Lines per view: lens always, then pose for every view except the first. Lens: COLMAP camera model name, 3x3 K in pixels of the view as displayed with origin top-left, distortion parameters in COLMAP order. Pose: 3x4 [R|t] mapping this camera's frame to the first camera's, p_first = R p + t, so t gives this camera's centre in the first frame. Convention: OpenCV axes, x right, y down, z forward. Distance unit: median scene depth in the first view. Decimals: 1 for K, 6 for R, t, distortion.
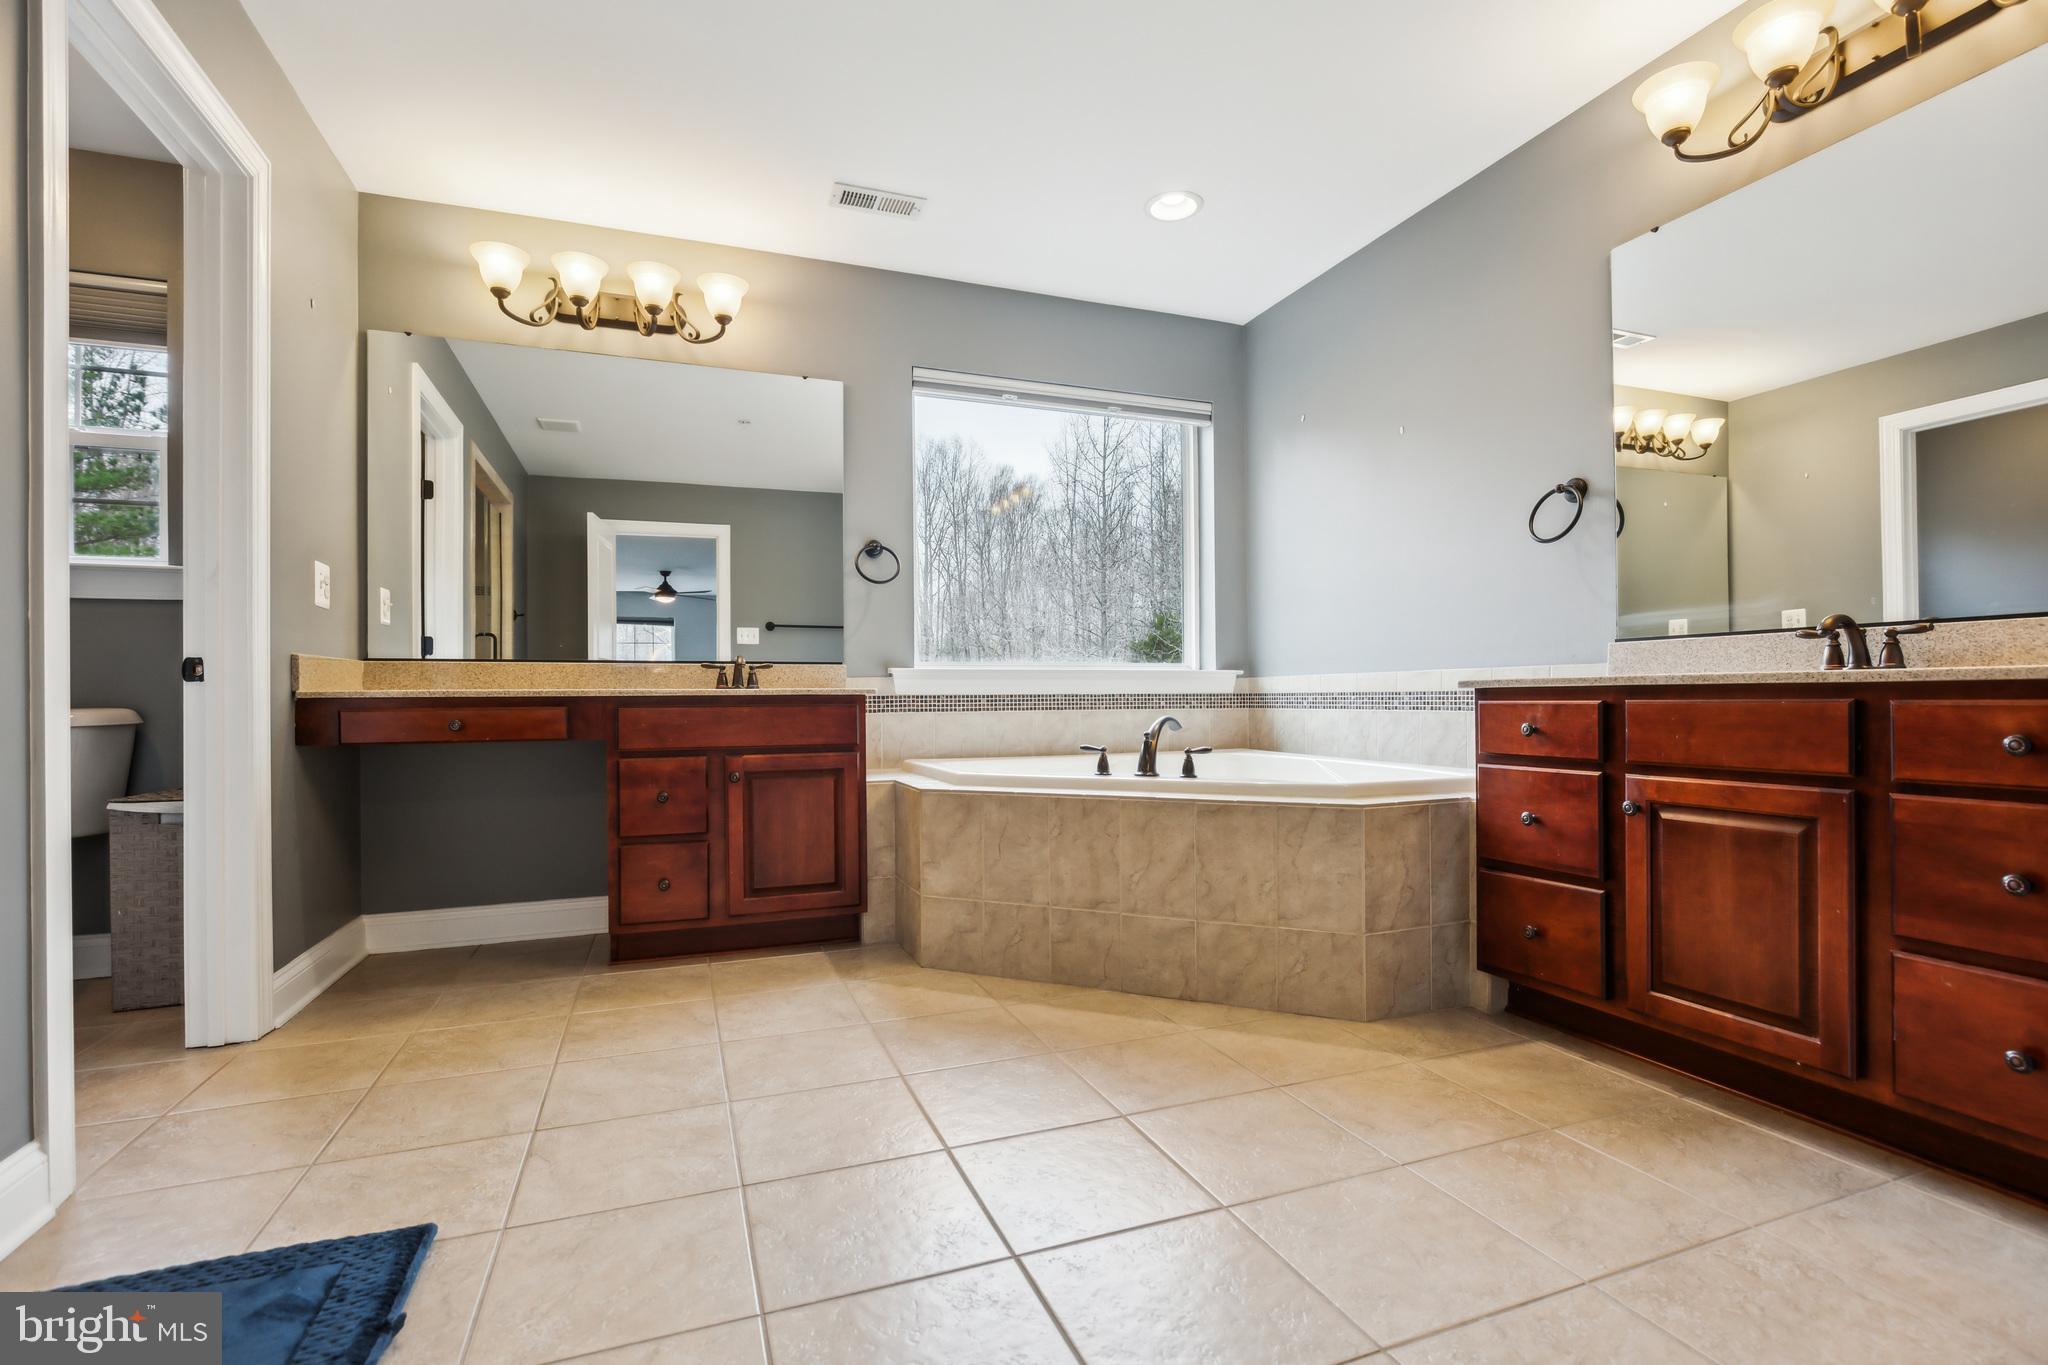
lens RADIAL K [[921.6, 0, 1020.0], [0, 921.6, 686.6], [0, 0, 1]] dist [-0.021716, 0.004370]
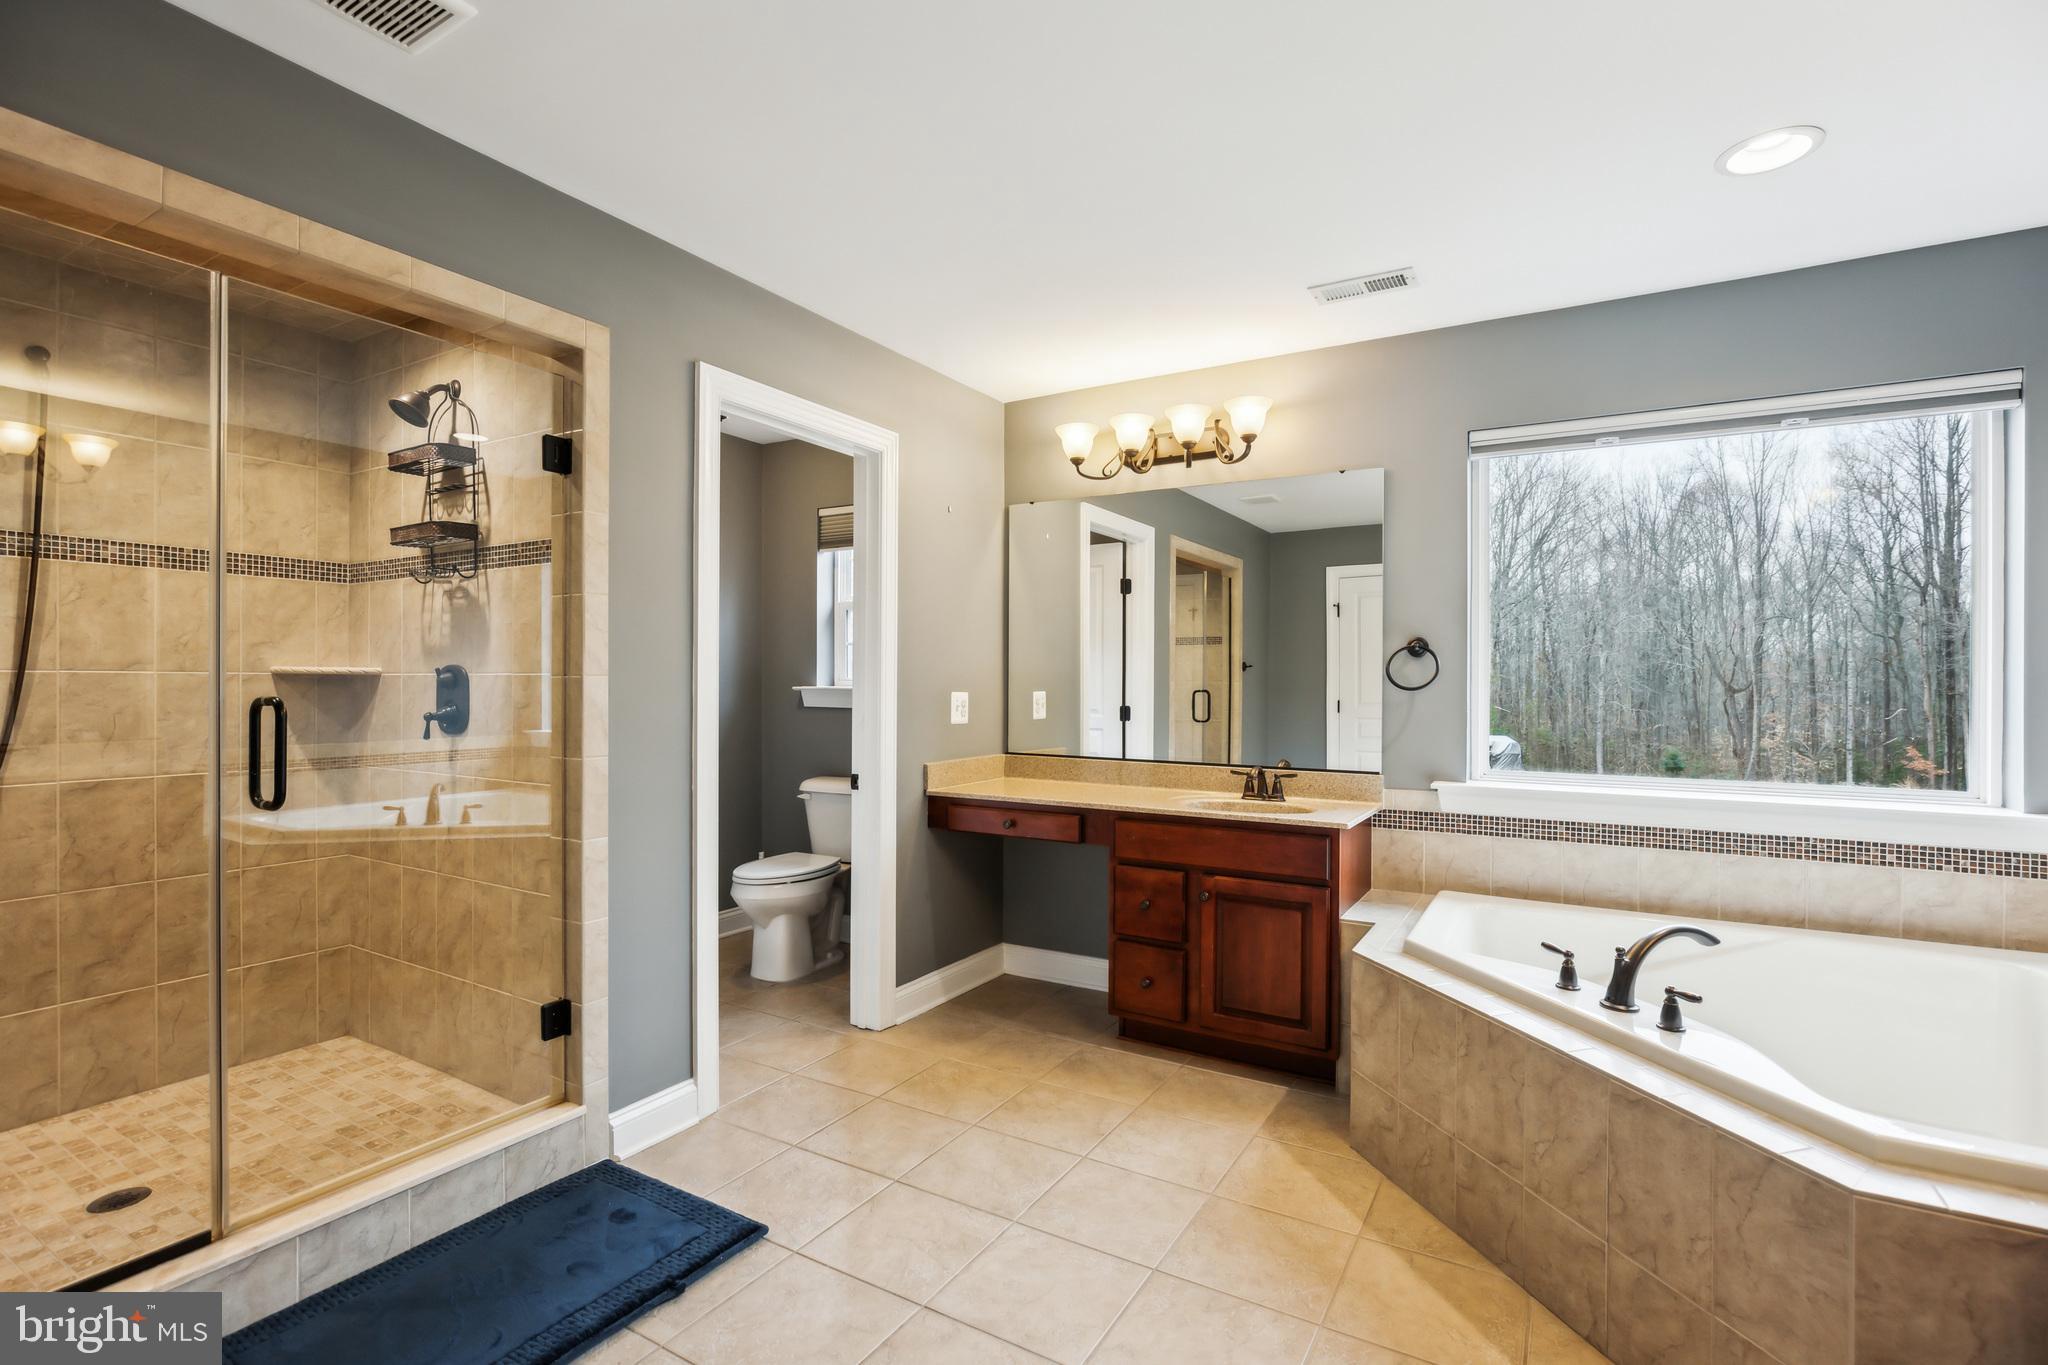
lens RADIAL K [[921.6, 0, 1020.0], [0, 921.6, 686.6], [0, 0, 1]] dist [-0.021716, 0.004370]
pose [[0.634259, 0.008772, -0.773071, 0.389764], [-0.004681, 0.999961, 0.007506, -0.158024], [0.773107, -0.001142, 0.634275, 0.180616]]
